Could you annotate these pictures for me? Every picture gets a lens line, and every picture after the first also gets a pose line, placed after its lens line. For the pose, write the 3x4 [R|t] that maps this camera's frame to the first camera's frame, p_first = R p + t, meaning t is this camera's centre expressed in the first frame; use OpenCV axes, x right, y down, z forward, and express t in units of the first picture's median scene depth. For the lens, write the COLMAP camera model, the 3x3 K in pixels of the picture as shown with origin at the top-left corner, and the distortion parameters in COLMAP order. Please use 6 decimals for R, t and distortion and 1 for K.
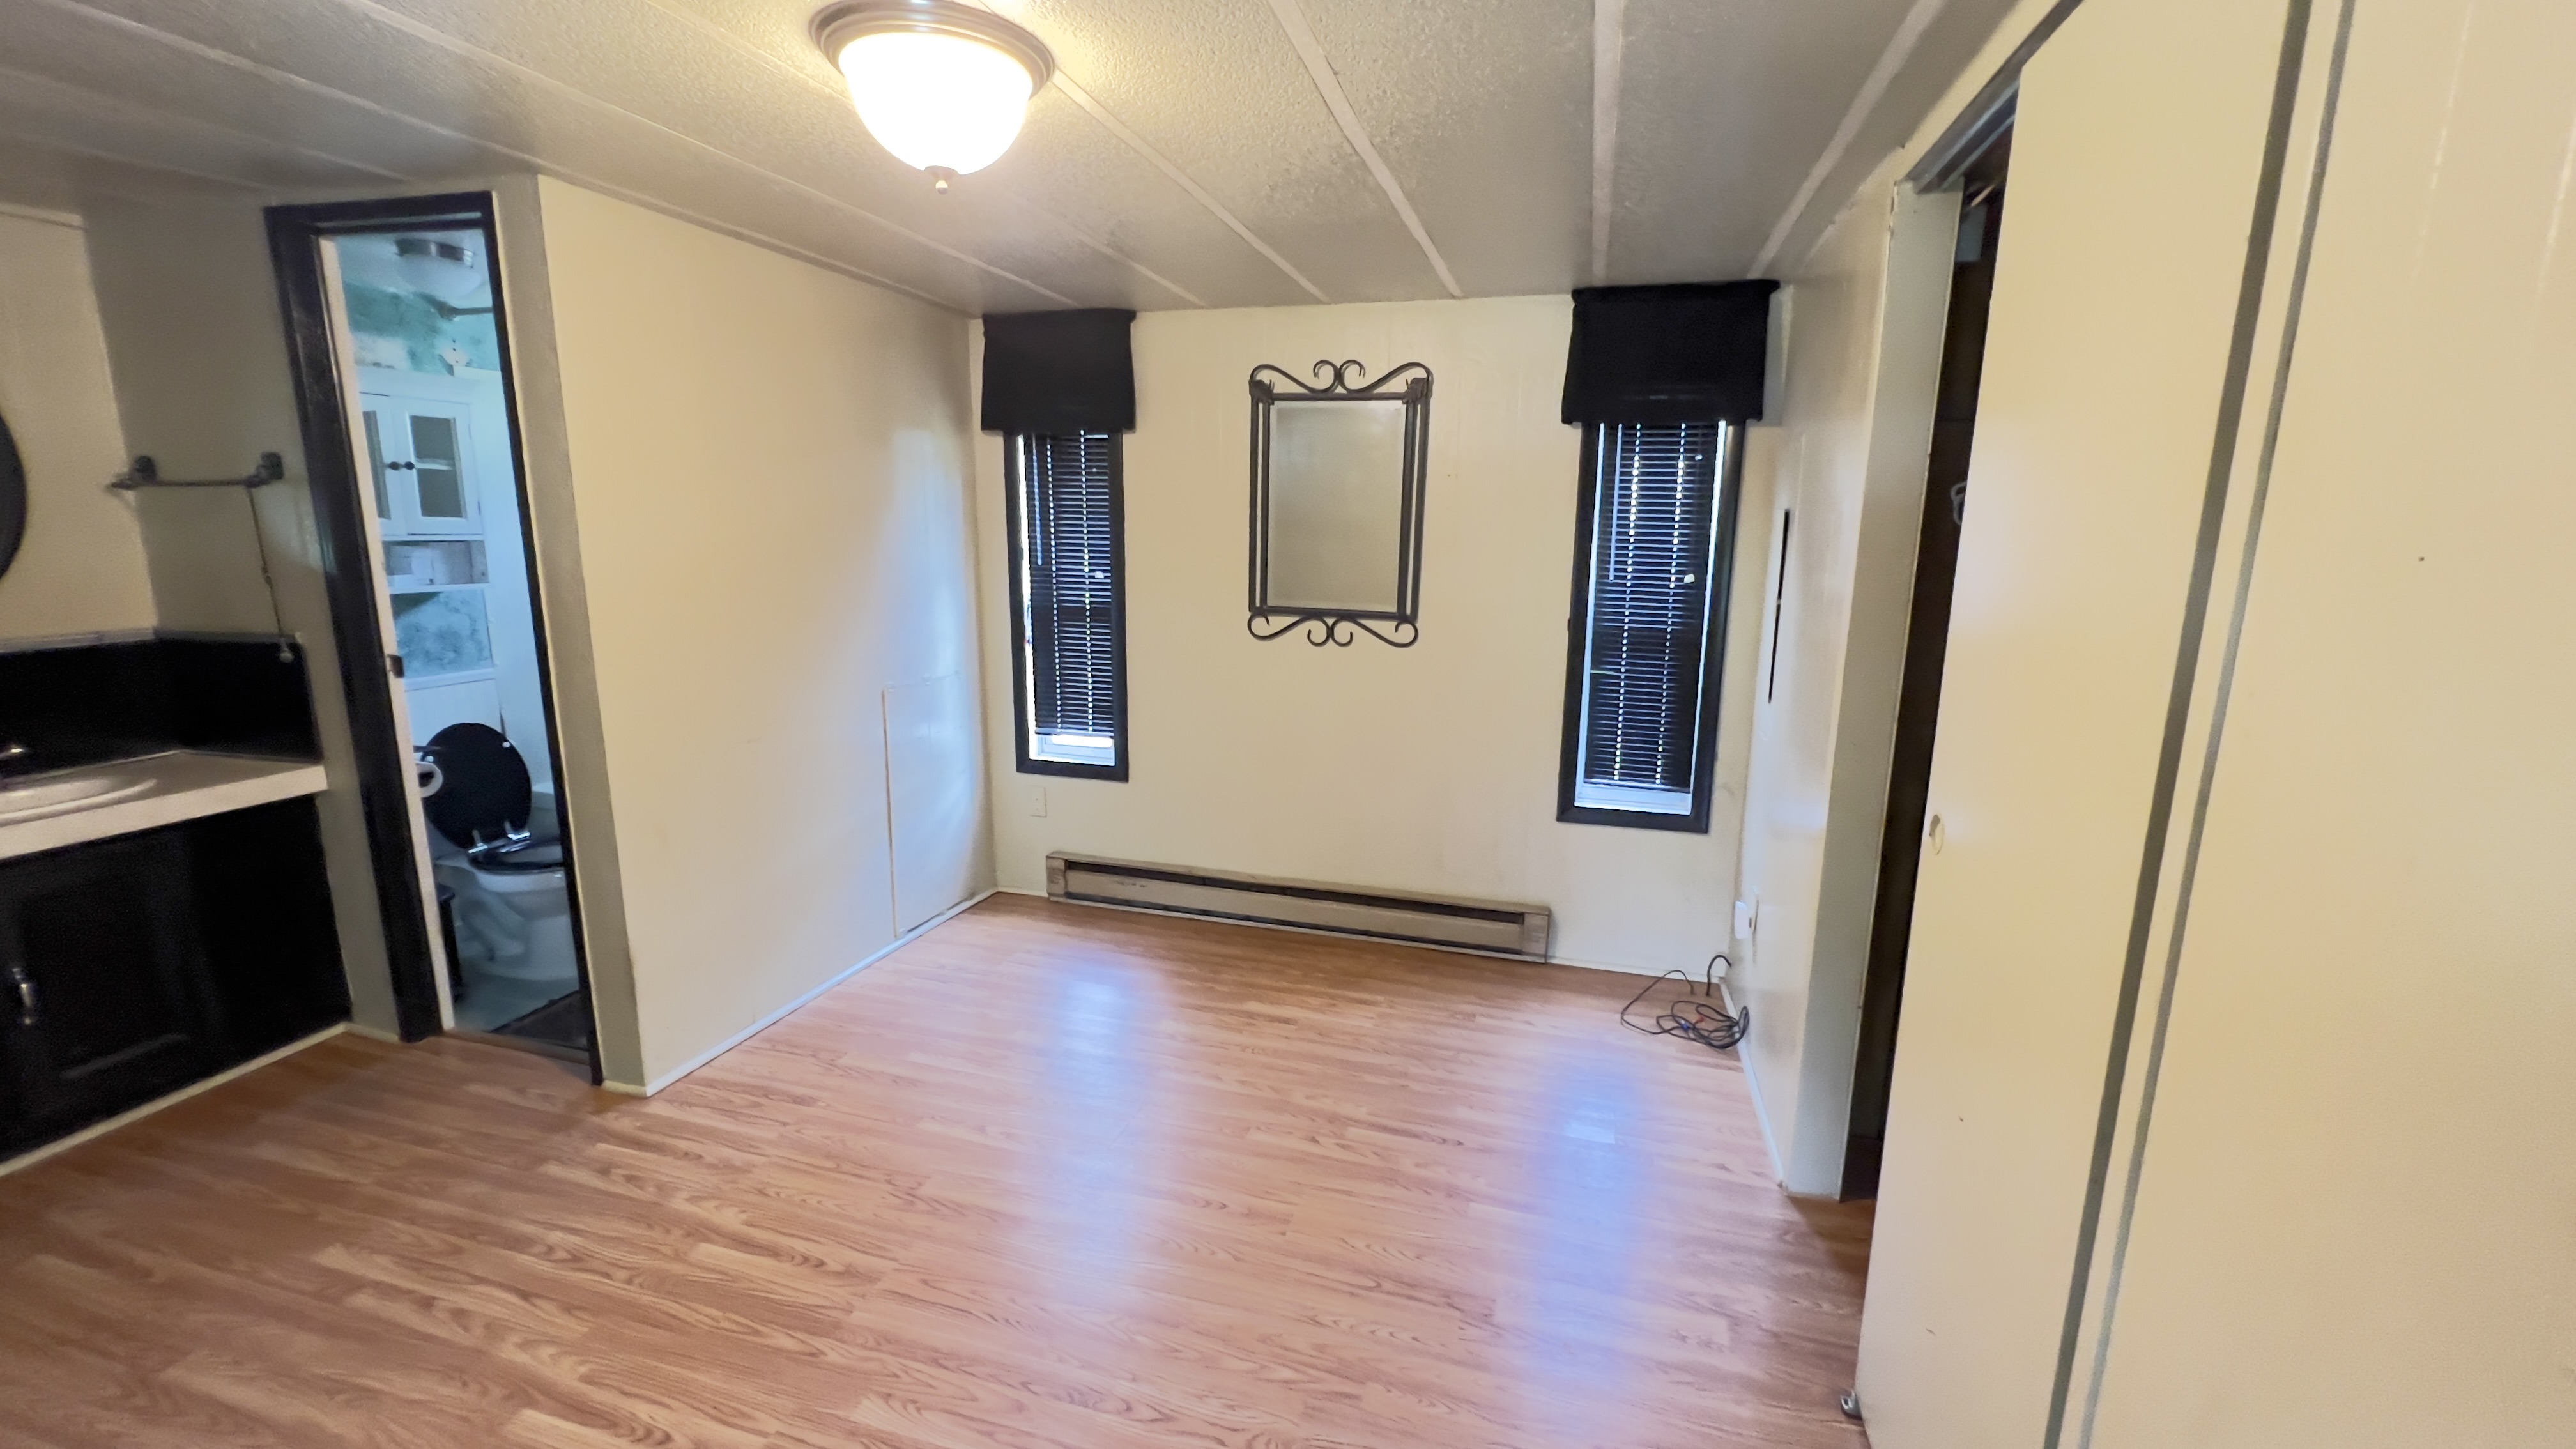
lens RADIAL K [[1036.9, 0, 1286.6], [0, 1036.9, 724.6], [0, 0, 1]] dist [-0.002605, 0.001144]
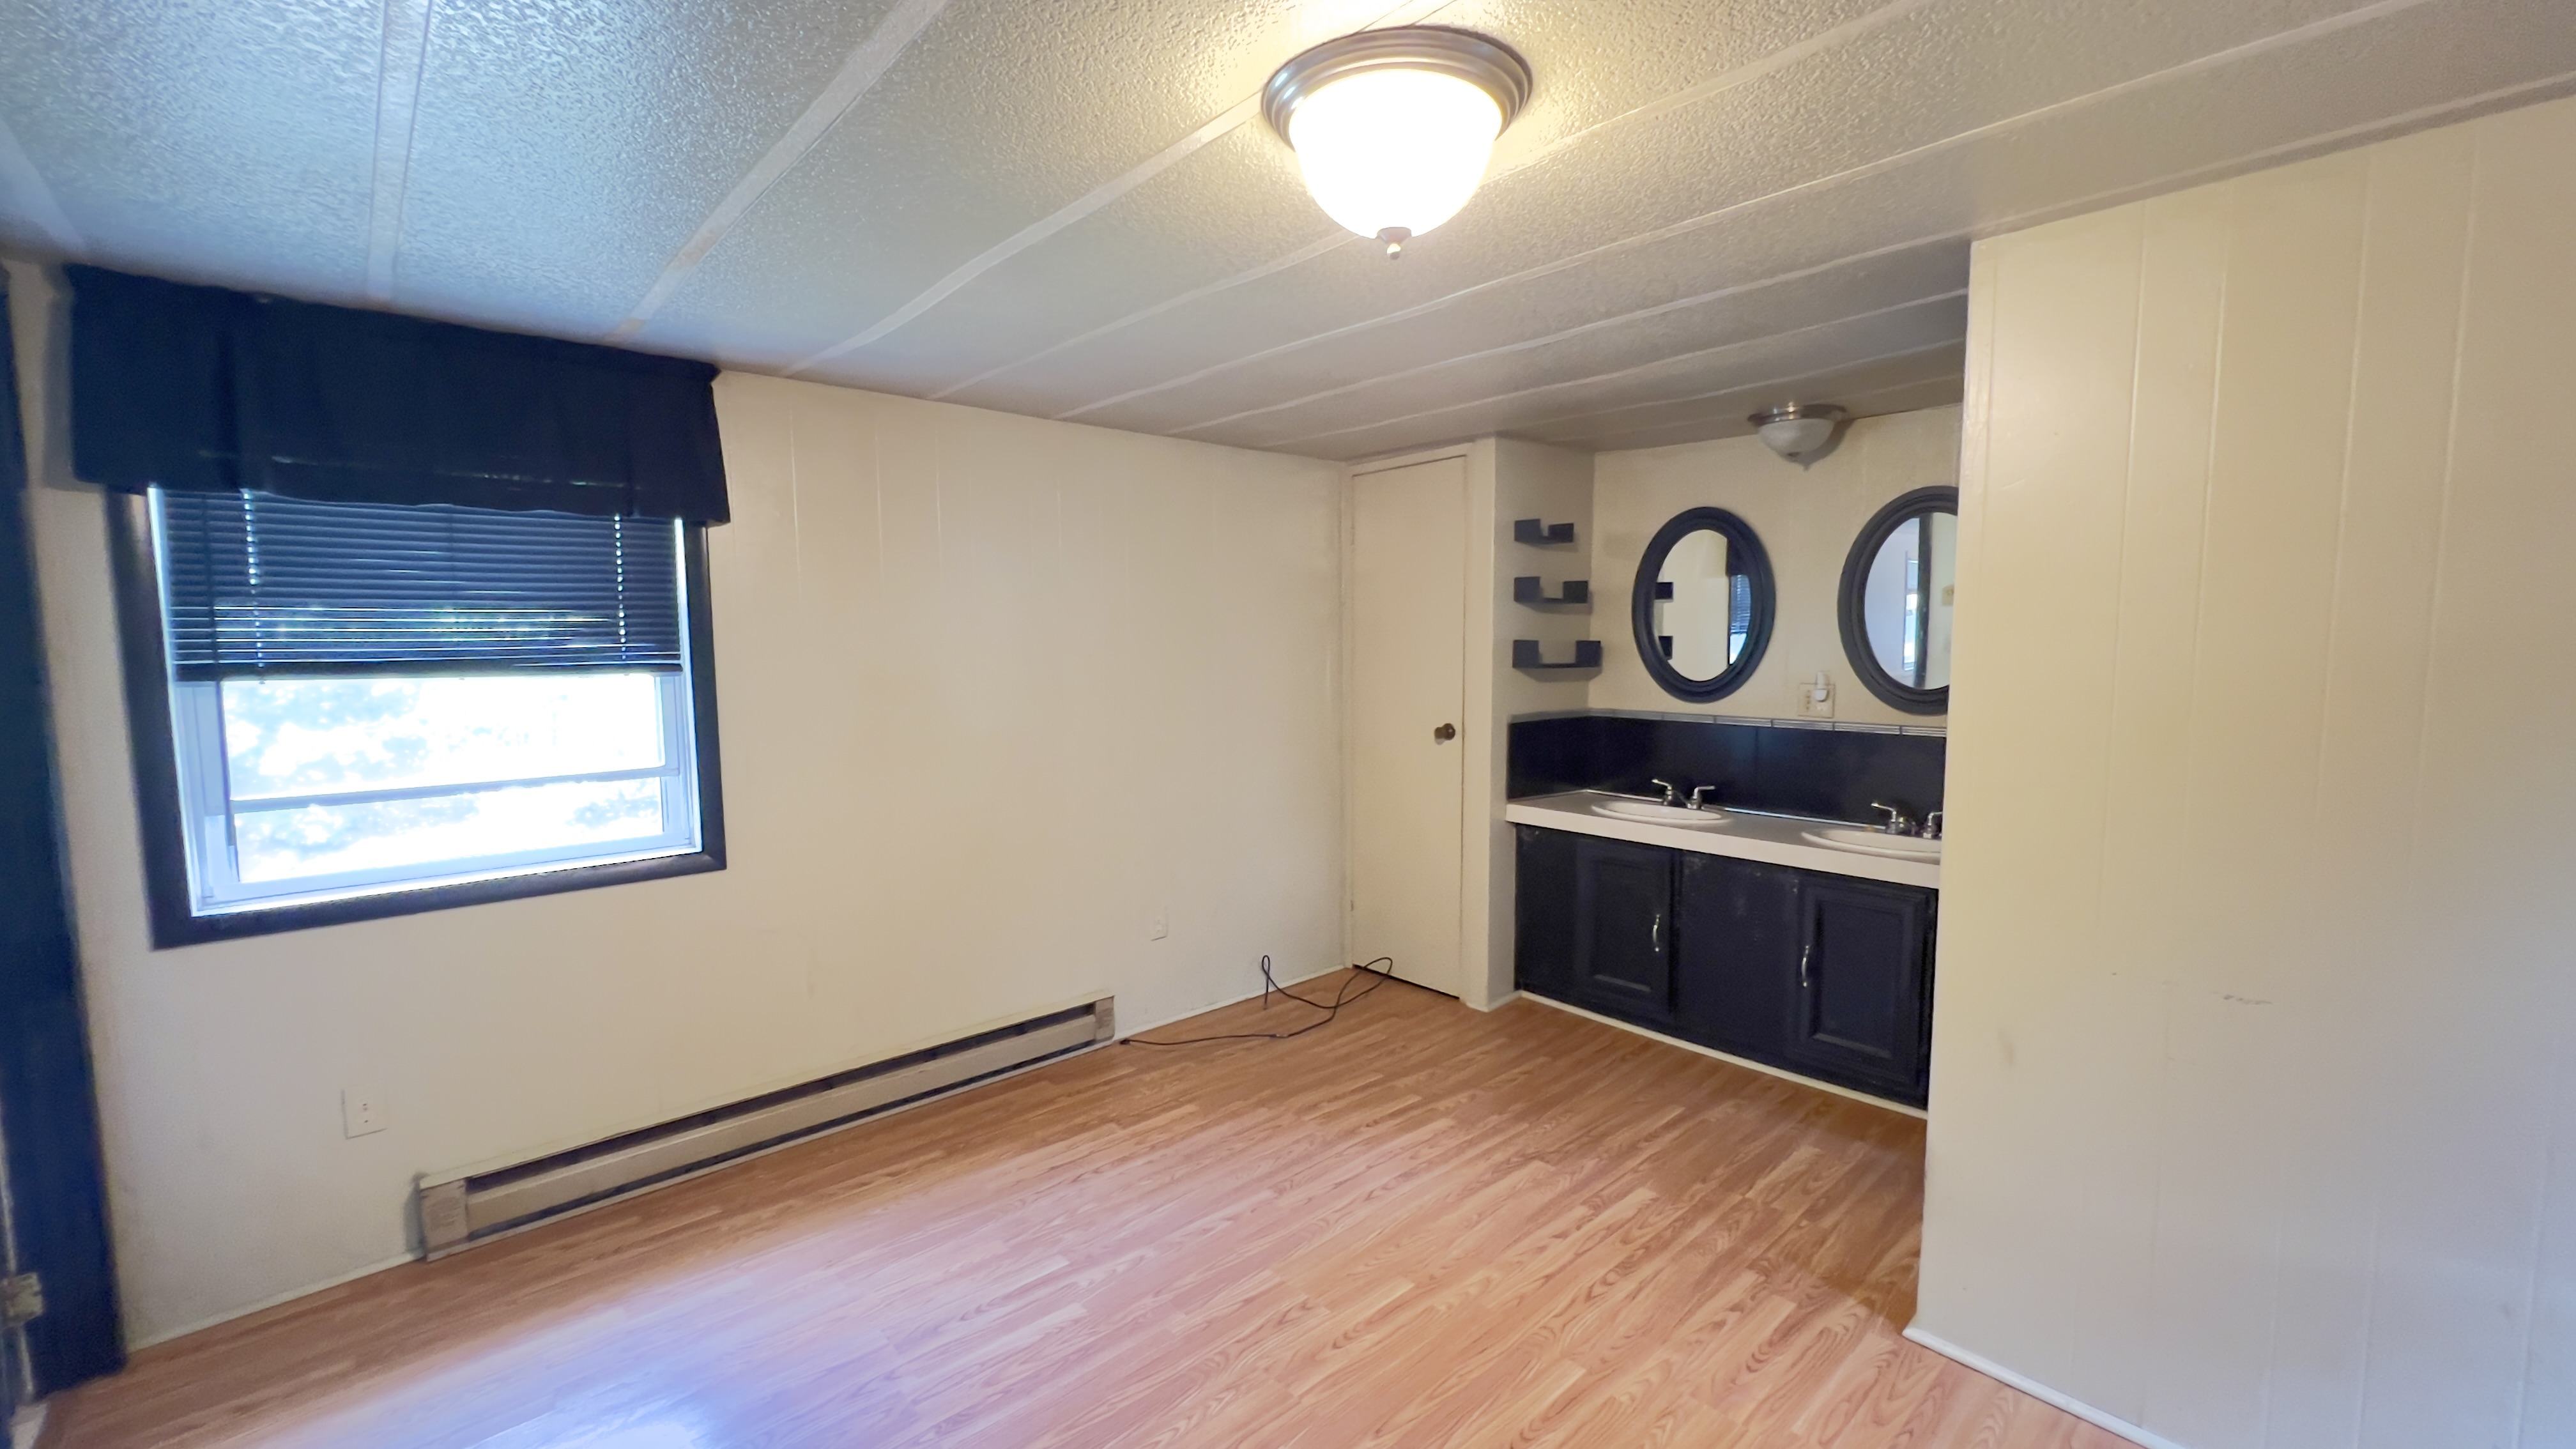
lens RADIAL K [[1036.9, 0, 1289.2], [0, 1036.9, 722.1], [0, 0, 1]] dist [-0.002605, 0.001144]
pose [[-0.524417, 0.064908, -0.848984, 0.263002], [-0.164858, 0.970482, 0.176030, -0.152697], [0.835350, 0.232275, -0.498236, 0.802281]]
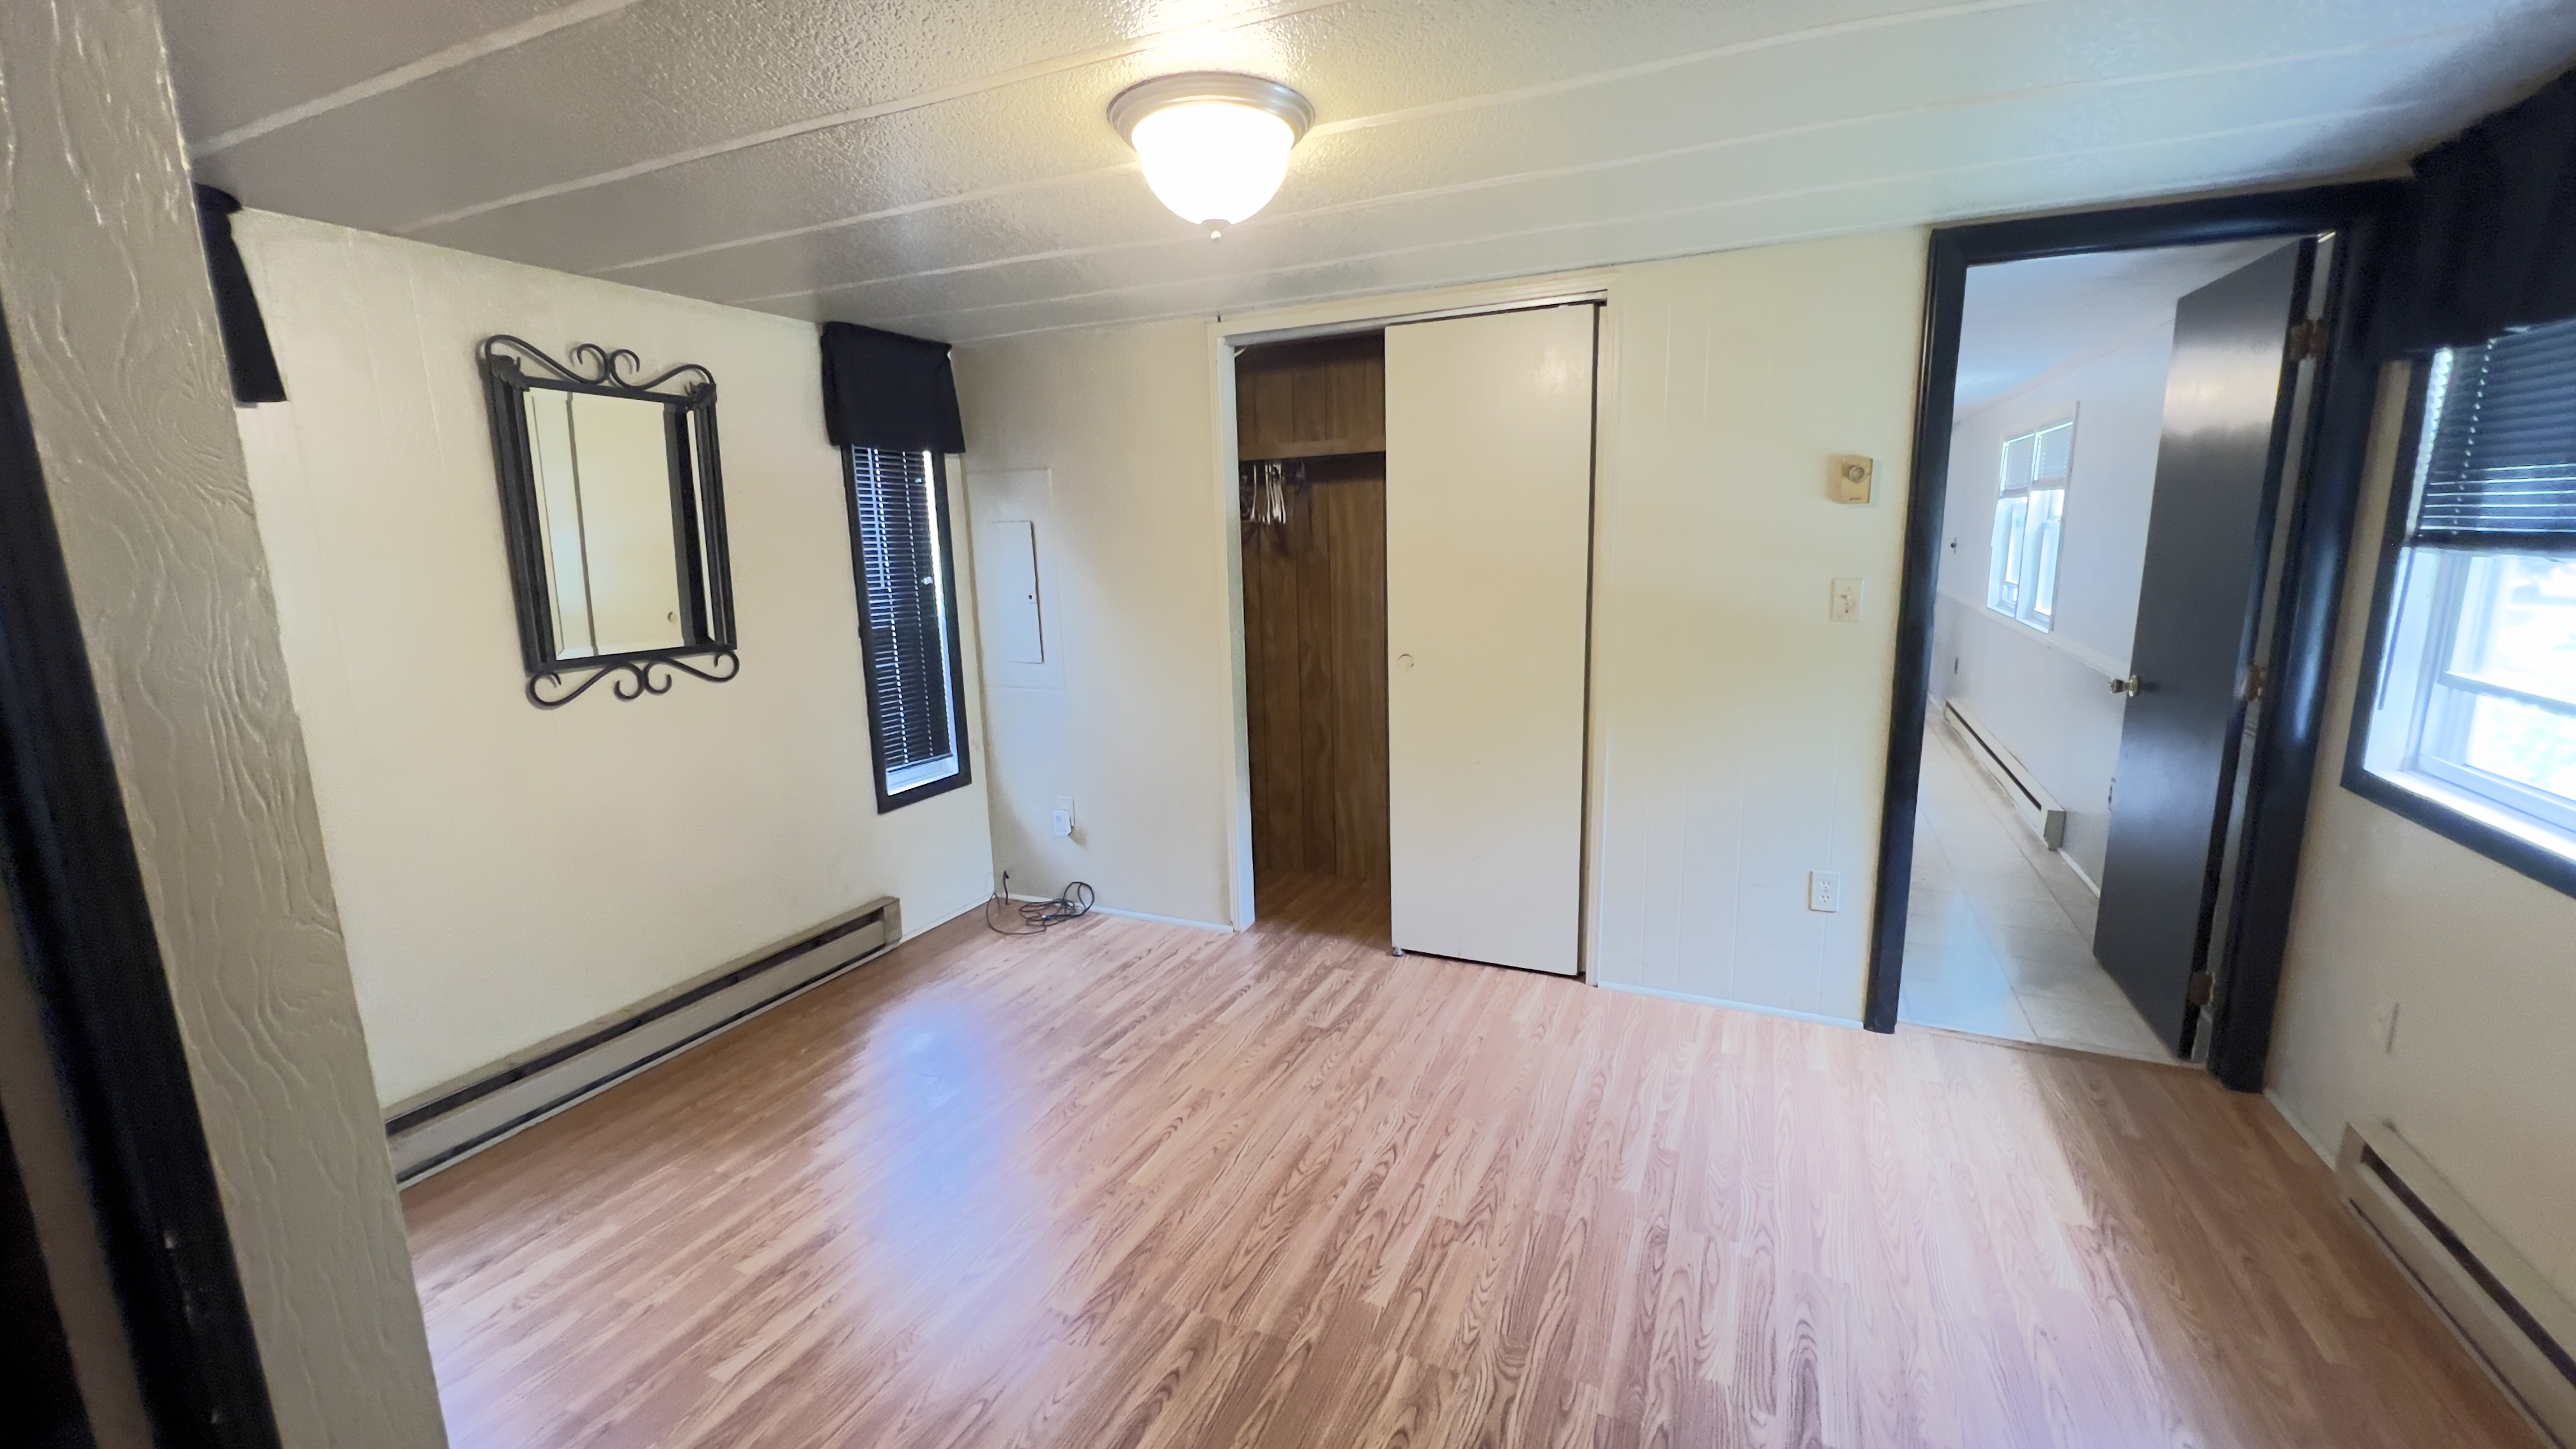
lens RADIAL K [[1036.9, 0, 1286.3], [0, 1036.9, 727.0], [0, 0, 1]] dist [-0.002605, 0.001144]
pose [[0.149729, -0.204660, 0.967313, -0.833826], [0.216059, 0.961470, 0.169981, -0.101623], [-0.964831, 0.183545, 0.188179, 0.450315]]
